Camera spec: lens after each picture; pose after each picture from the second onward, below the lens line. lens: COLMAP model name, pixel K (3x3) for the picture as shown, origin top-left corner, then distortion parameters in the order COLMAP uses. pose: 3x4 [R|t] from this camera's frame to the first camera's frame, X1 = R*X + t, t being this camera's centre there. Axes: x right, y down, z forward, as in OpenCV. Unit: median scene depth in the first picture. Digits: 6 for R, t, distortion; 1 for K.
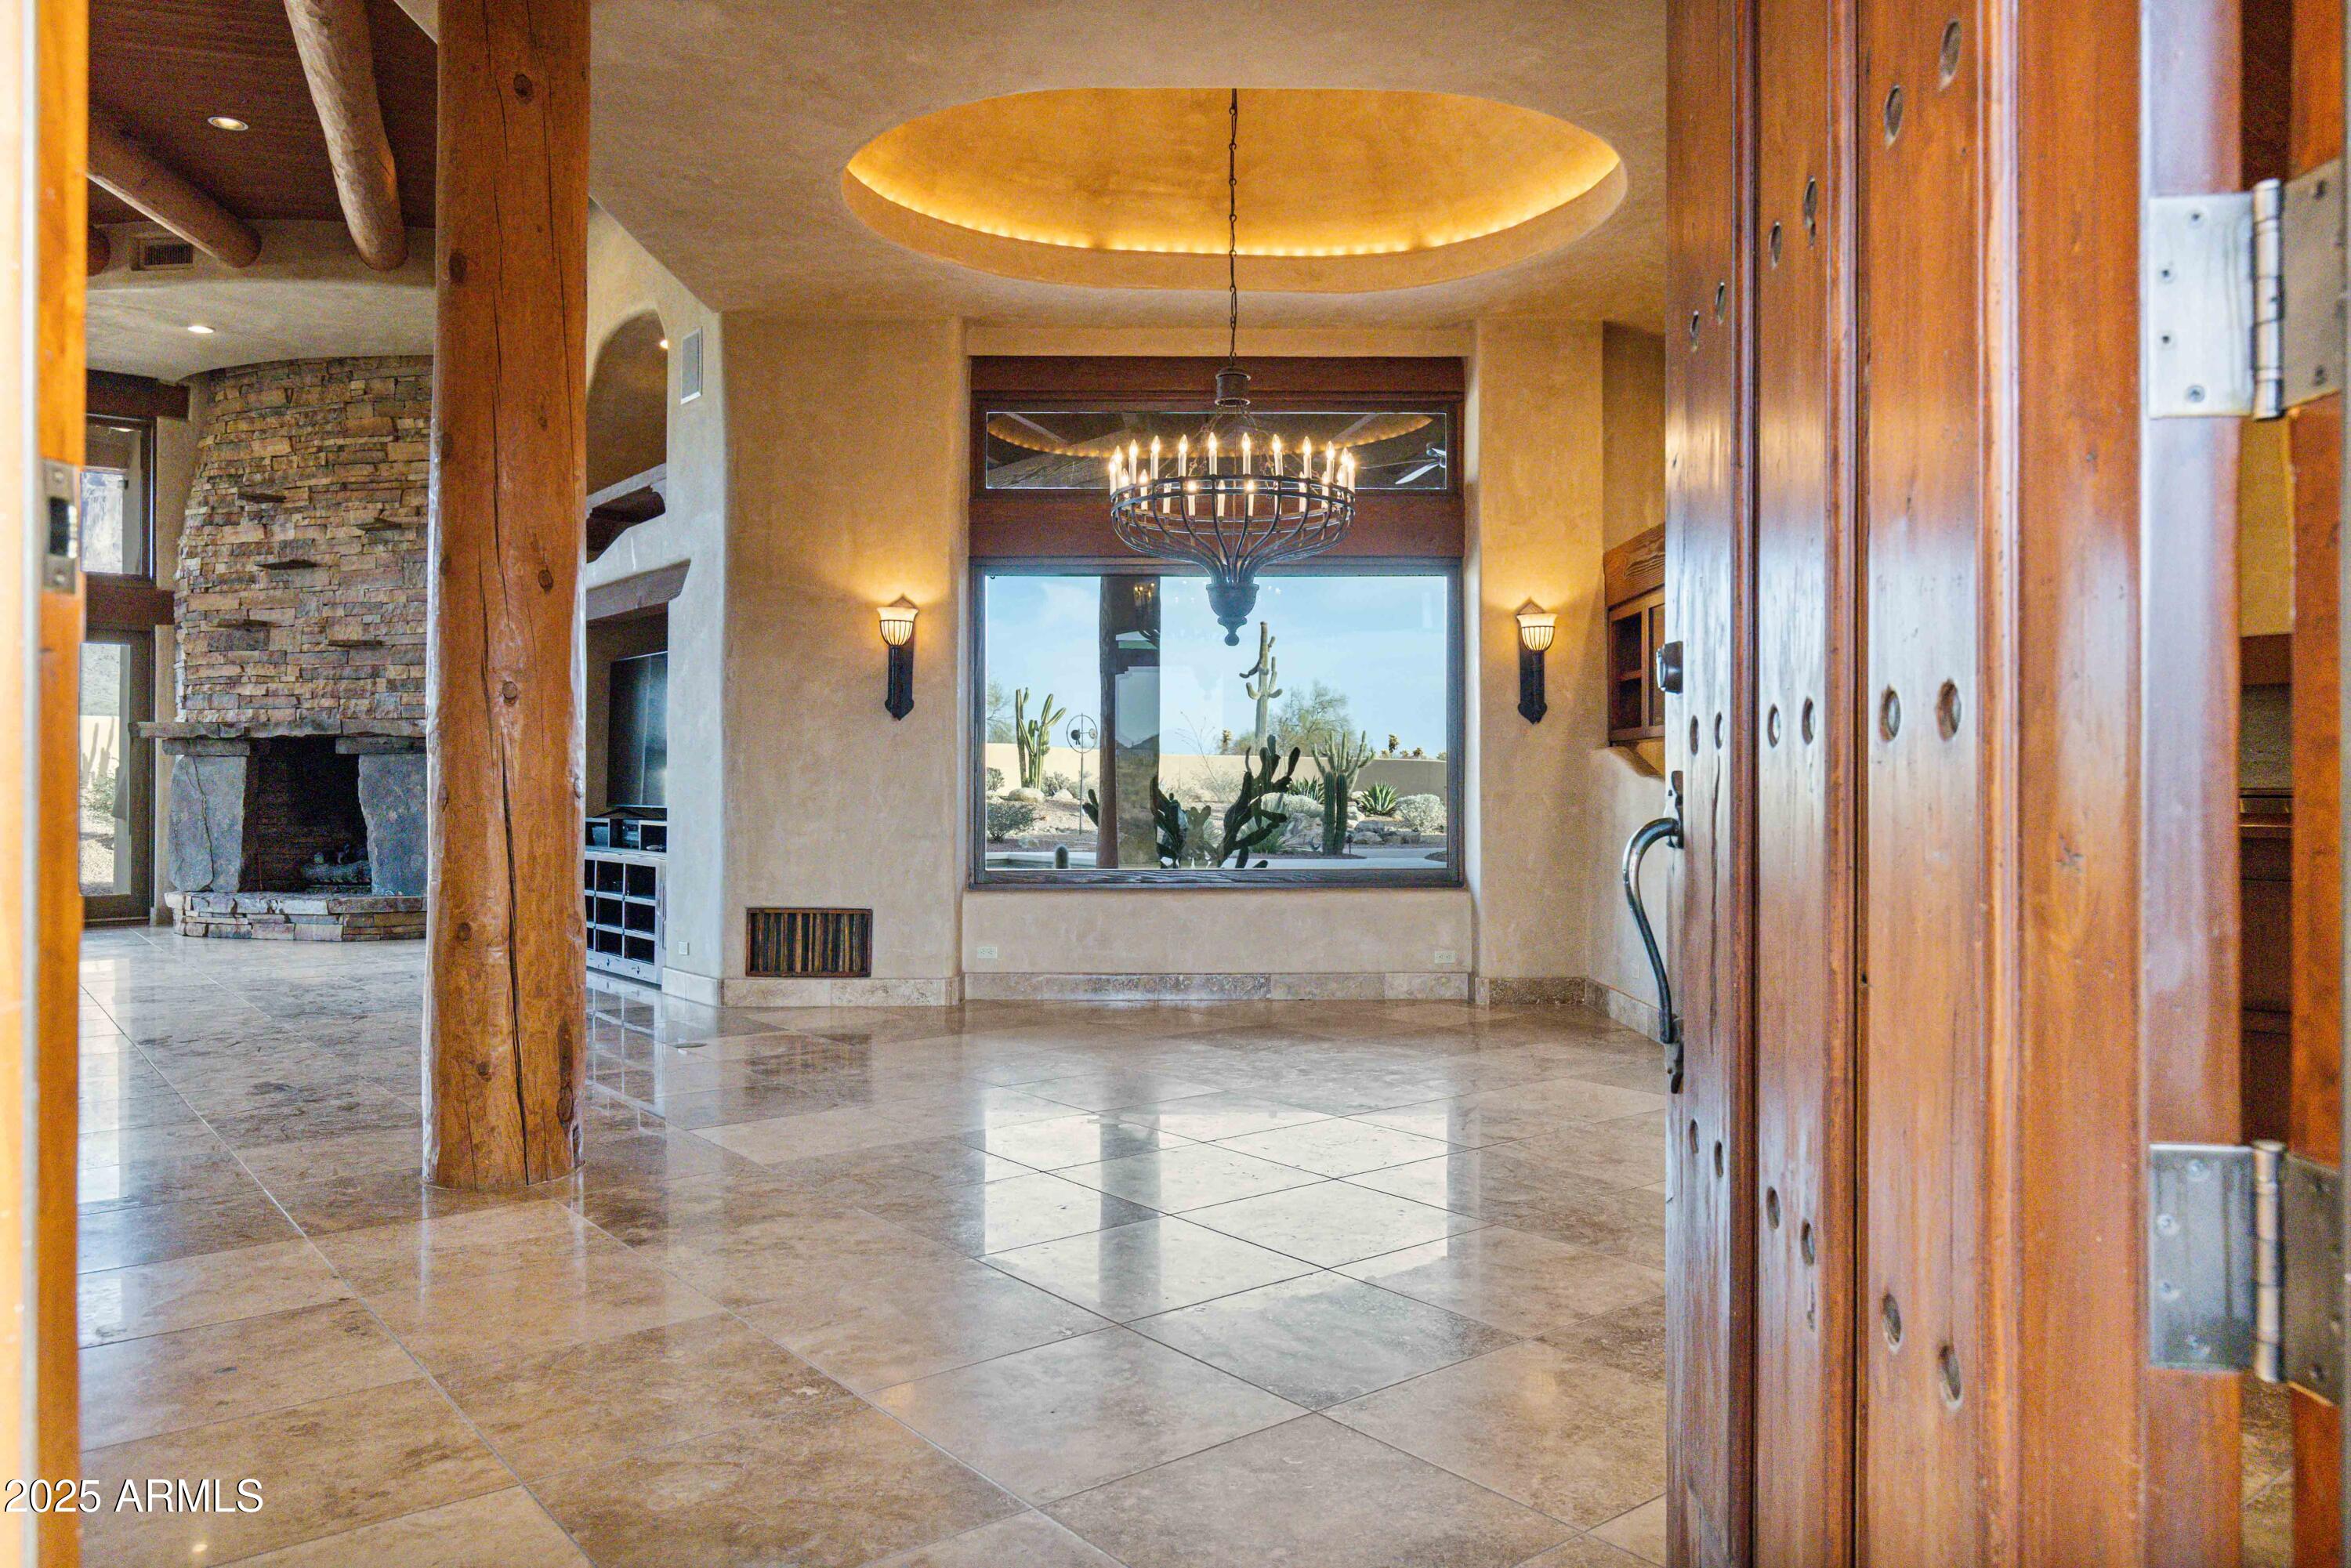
lens RADIAL K [[1621.2, 0, 1183.1], [0, 1621.2, 759.3], [0, 0, 1]] dist [0.004780, 0.002944]
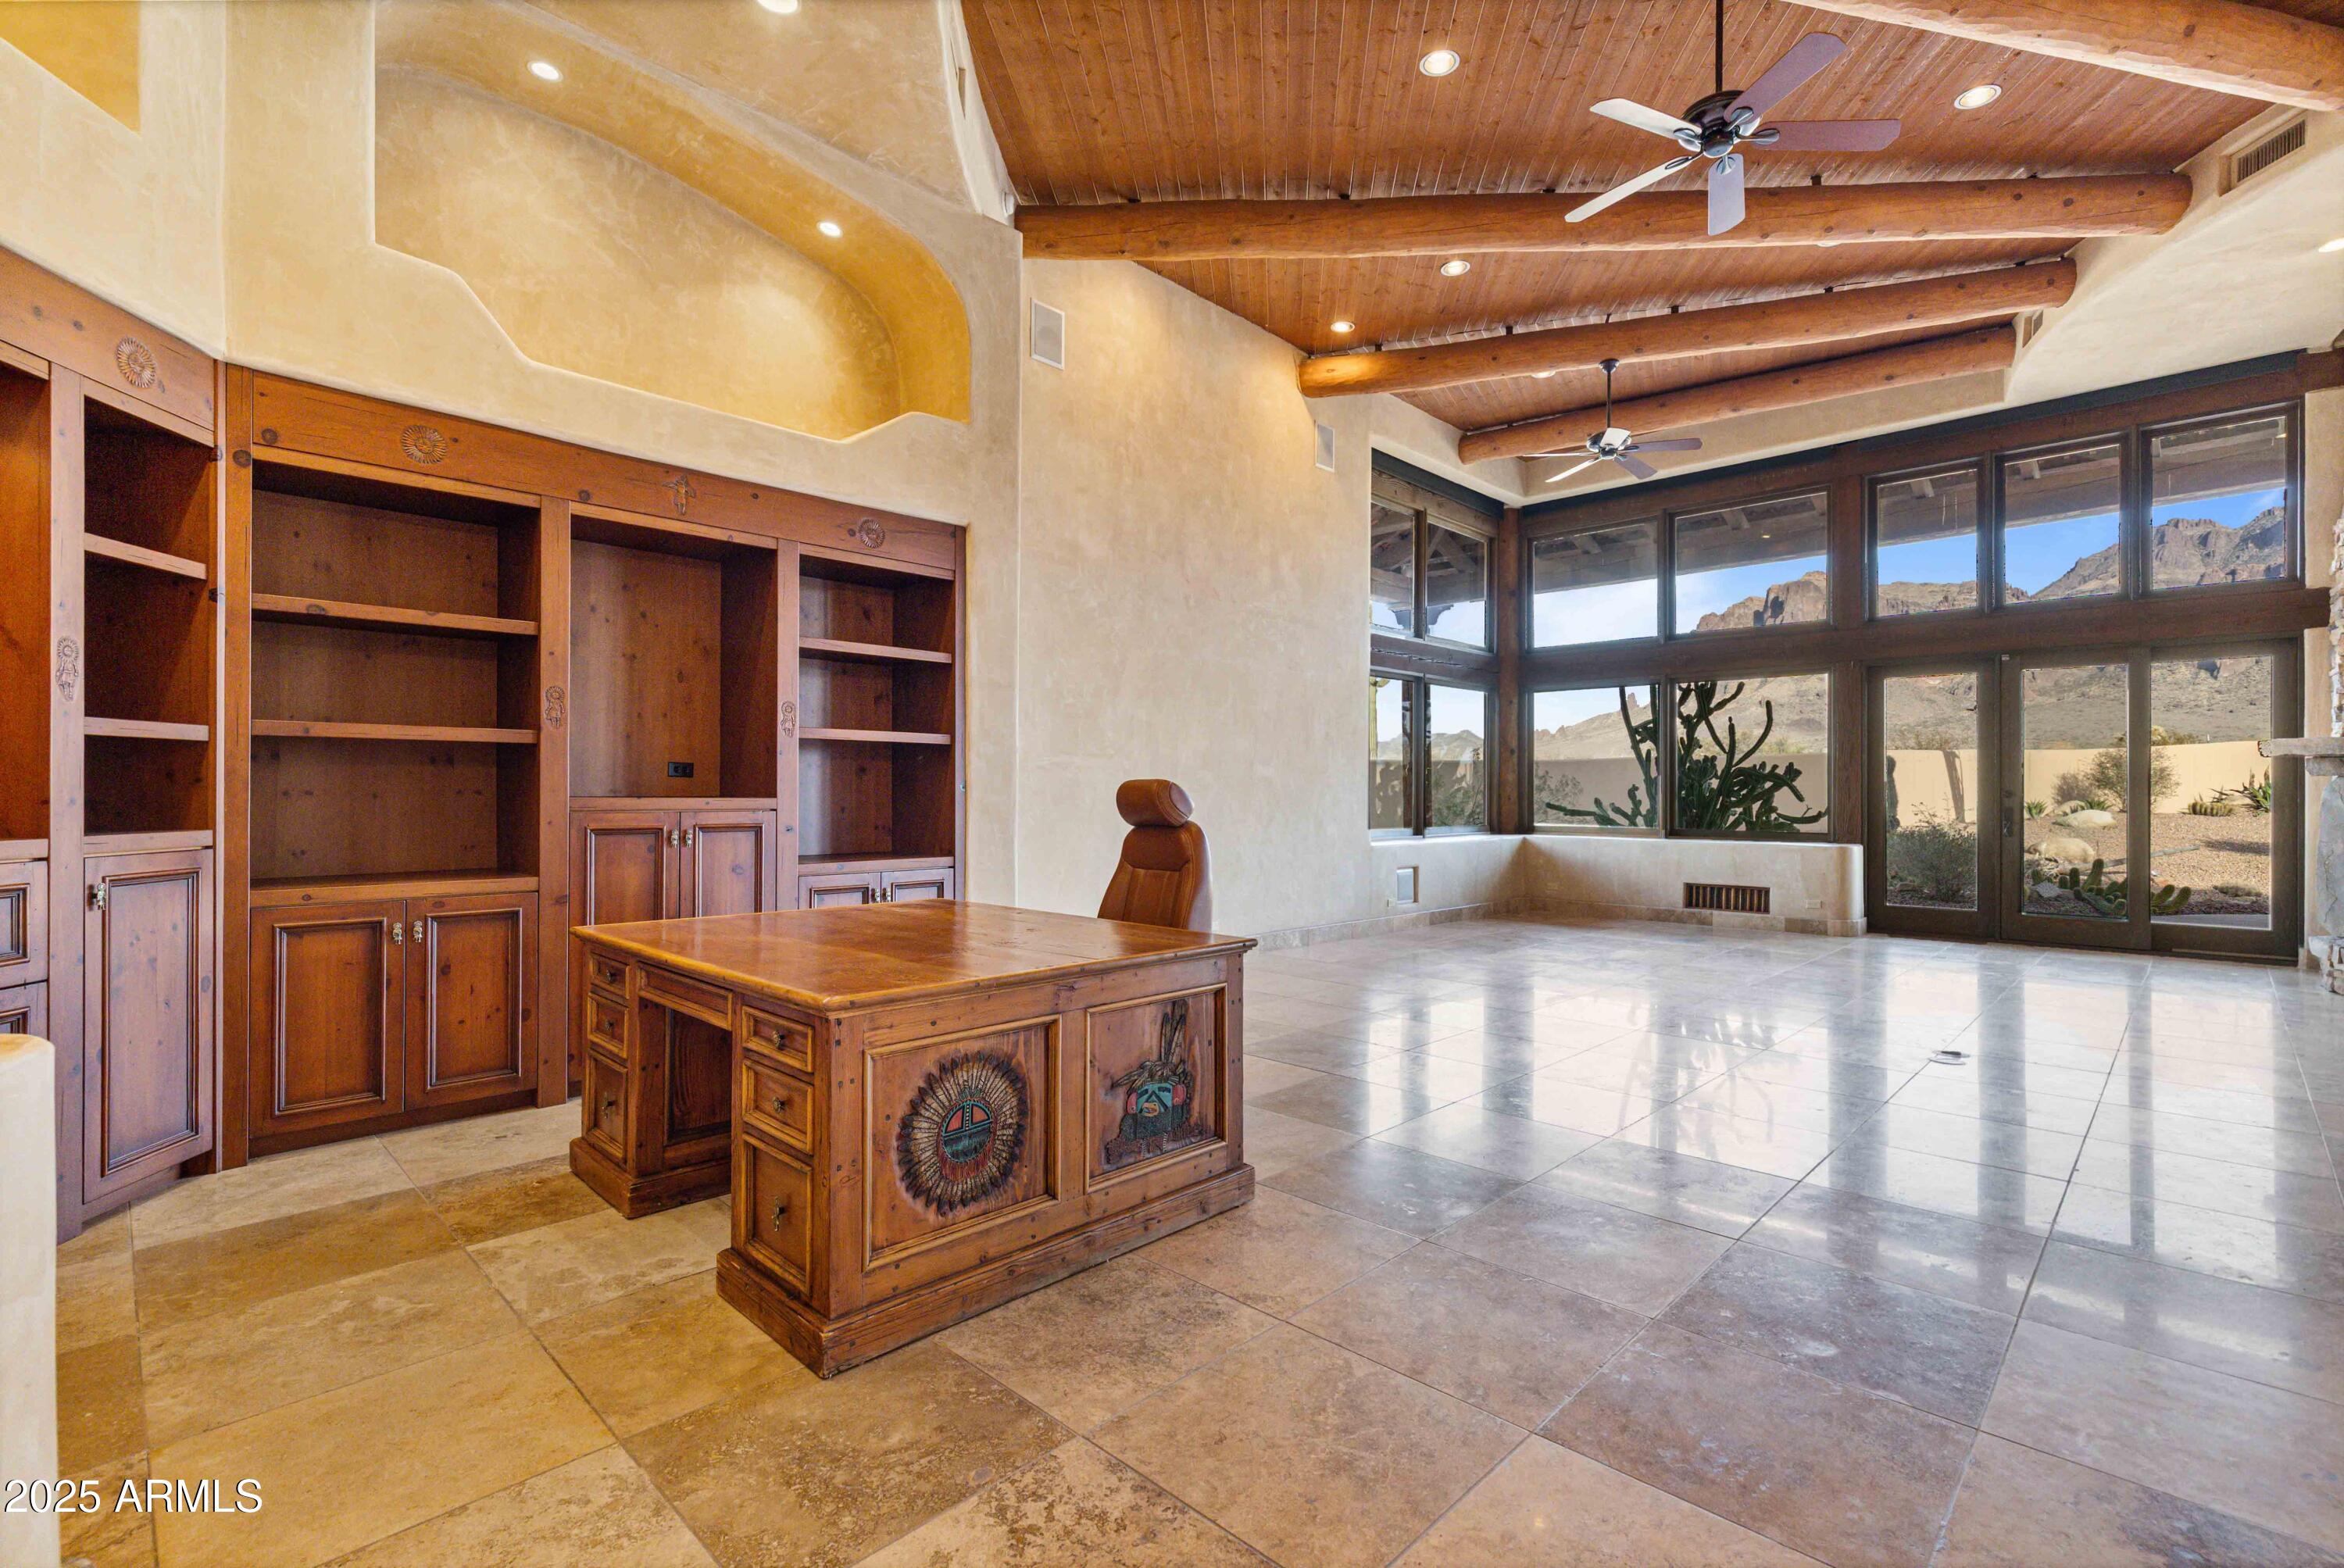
lens RADIAL K [[1053.9, 0, 1197.6], [0, 1053.9, 784.8], [0, 0, 1]] dist [0.010074, -0.000203]
pose [[0.135233, -0.004748, -0.990802, -0.146608], [0.006830, 0.999969, -0.003860, 0.000072], [0.990790, -0.006245, 0.135261, 0.340121]]
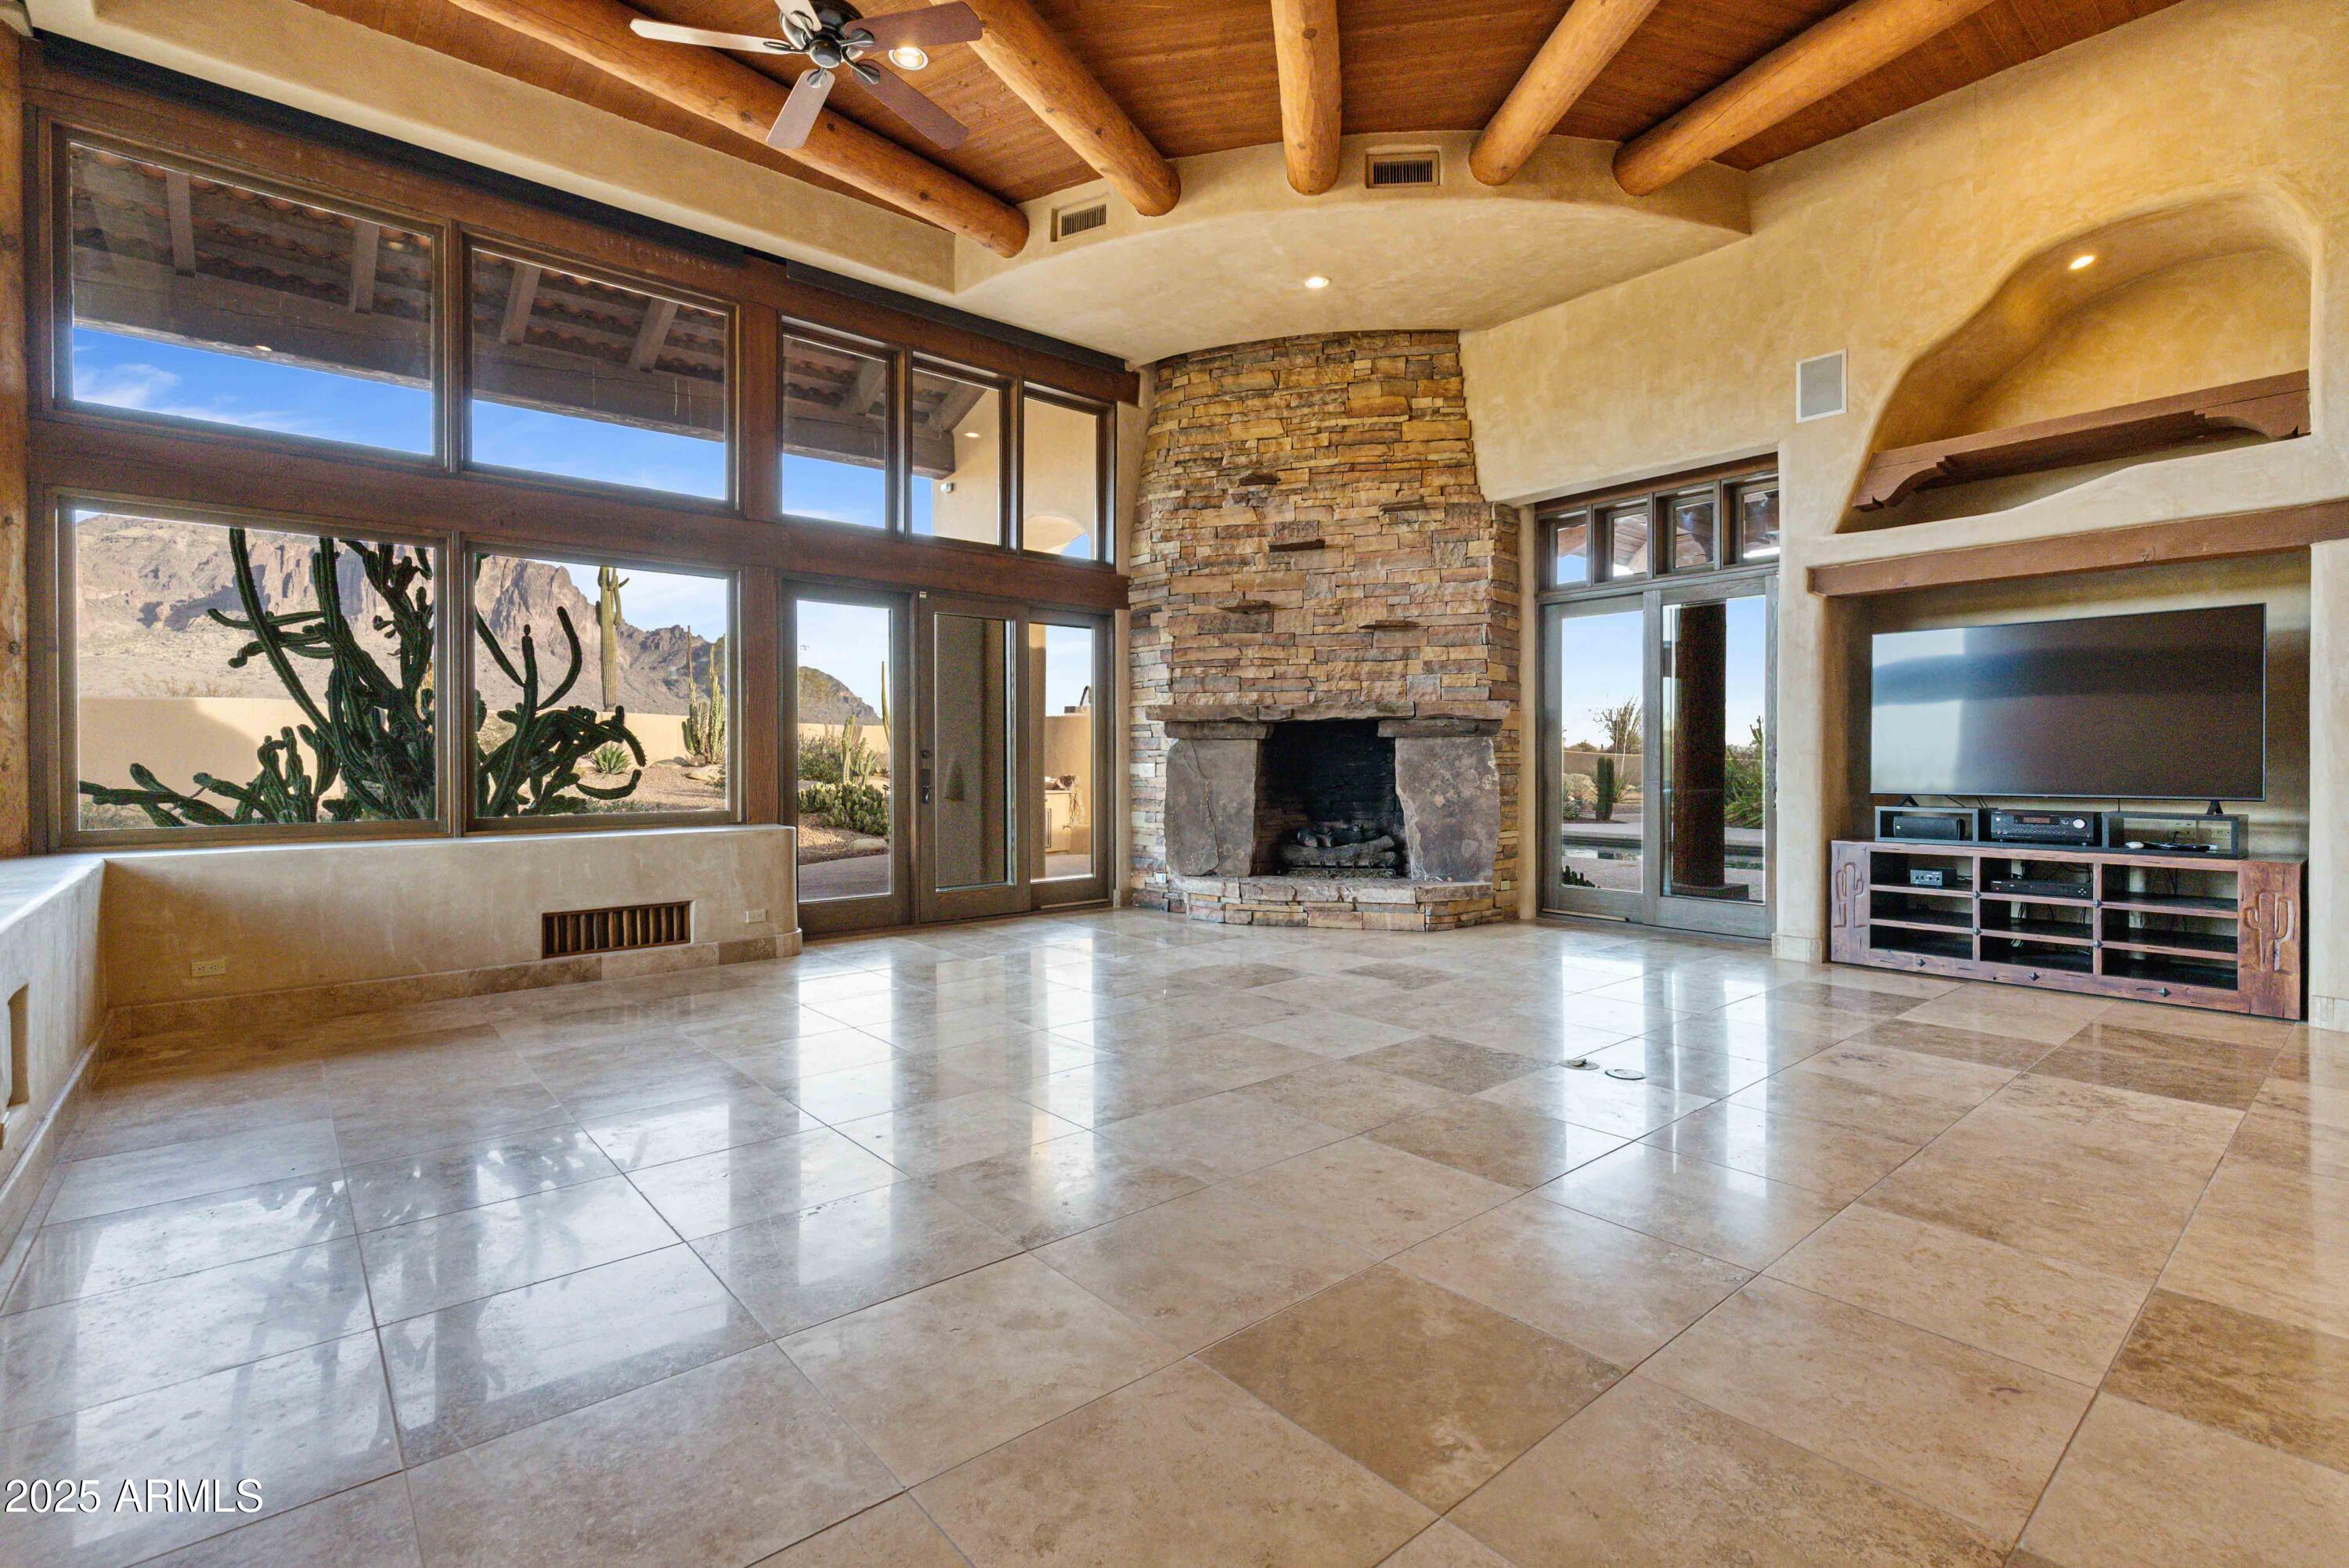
lens RADIAL K [[1070.6, 0, 1182.4], [0, 1070.6, 767.7], [0, 0, 1]] dist [0.003728, -0.000634]
pose [[0.999004, 0.000455, 0.044609, -0.652359], [-0.001091, 0.999898, 0.014238, 0.005983], [-0.044597, -0.014273, 0.998903, 0.352202]]
